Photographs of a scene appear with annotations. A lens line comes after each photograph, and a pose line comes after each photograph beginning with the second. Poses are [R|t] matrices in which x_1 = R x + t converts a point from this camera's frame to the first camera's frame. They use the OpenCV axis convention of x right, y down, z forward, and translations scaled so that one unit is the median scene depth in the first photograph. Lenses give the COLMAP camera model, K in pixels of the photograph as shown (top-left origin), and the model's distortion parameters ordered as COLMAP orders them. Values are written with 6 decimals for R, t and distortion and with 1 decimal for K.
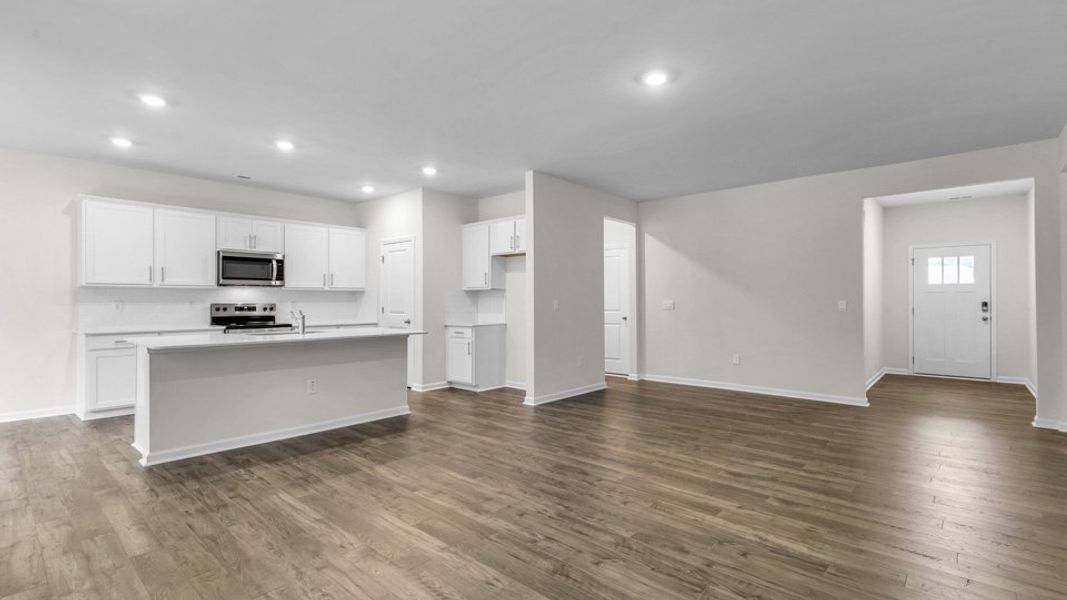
lens RADIAL K [[483.9, 0, 533.5], [0, 483.9, 300.0], [0, 0, 1]] dist [0.001121, -0.000405]
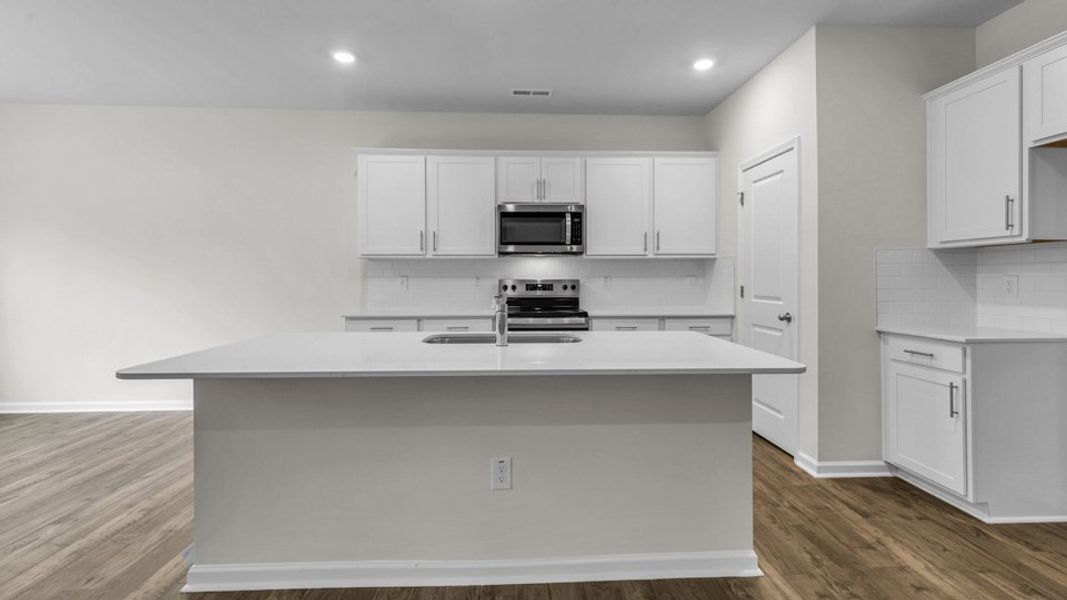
lens RADIAL K [[500.9, 0, 533.1], [0, 500.9, 272.7], [0, 0, 1]] dist [0.000259, 0.000032]
pose [[0.697608, -0.008021, -0.716435, -0.079423], [0.003275, 0.999963, -0.008006, 0.003090], [0.716472, 0.003238, 0.697608, 0.484306]]
